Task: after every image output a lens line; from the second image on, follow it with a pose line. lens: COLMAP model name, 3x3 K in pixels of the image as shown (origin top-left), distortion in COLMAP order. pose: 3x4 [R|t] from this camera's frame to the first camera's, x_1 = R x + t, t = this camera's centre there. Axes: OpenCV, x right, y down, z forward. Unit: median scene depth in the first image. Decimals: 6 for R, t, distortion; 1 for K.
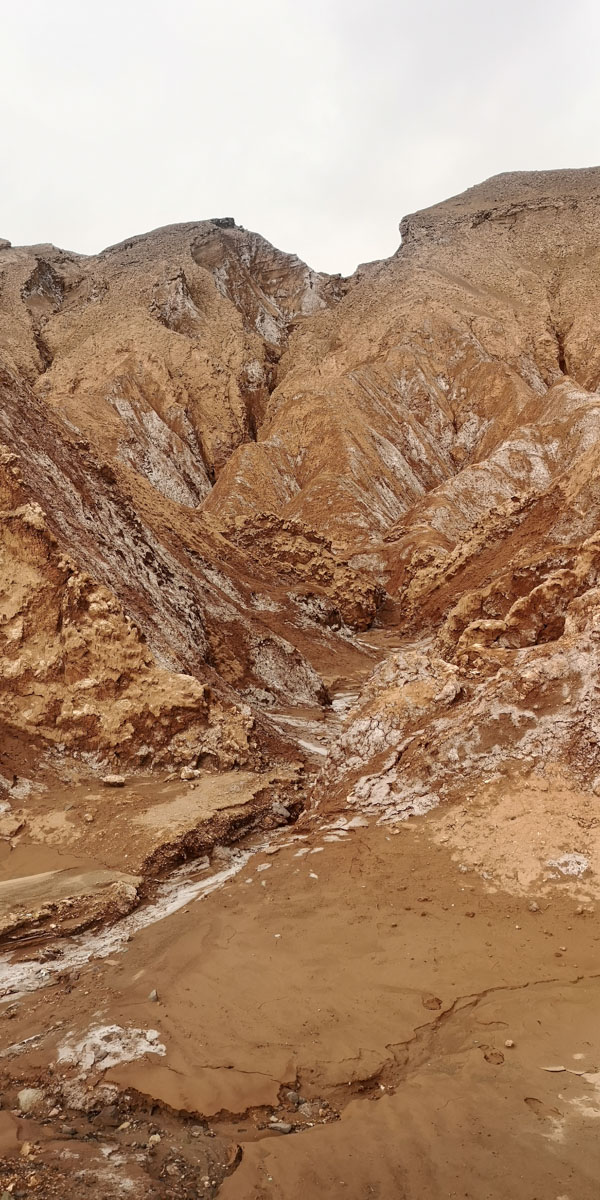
lens RADIAL K [[965.2, 0, 300.0], [0, 965.2, 600.0], [0, 0, 1]] dist [0.076455, -0.226520]
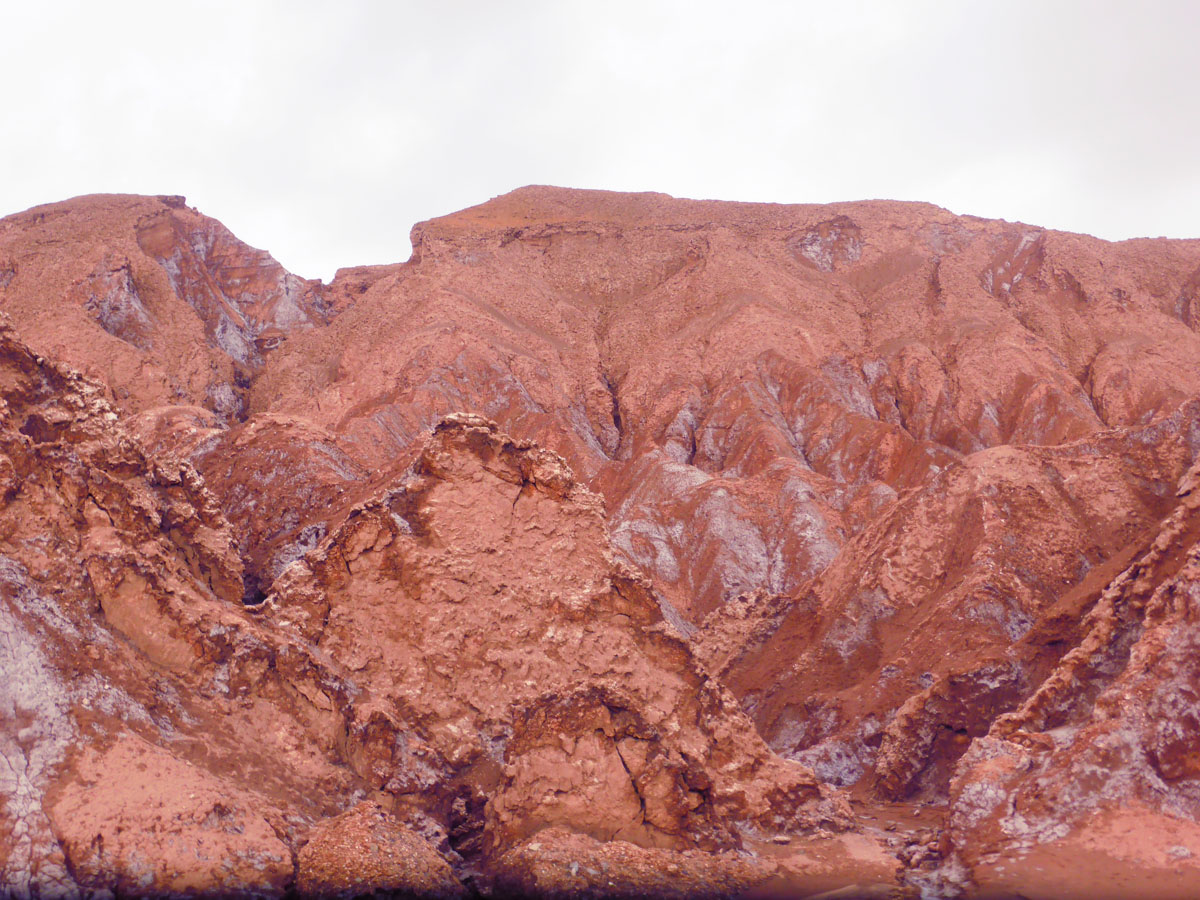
lens RADIAL K [[1350.3, 0, 600.0], [0, 1350.3, 450.0], [0, 0, 1]] dist [-0.152099, 0.190921]
pose [[0.949502, 0.064282, 0.307107, -0.122388], [-0.004841, 0.981673, -0.190514, 0.001910], [-0.313725, 0.179406, 0.932411, -0.081992]]
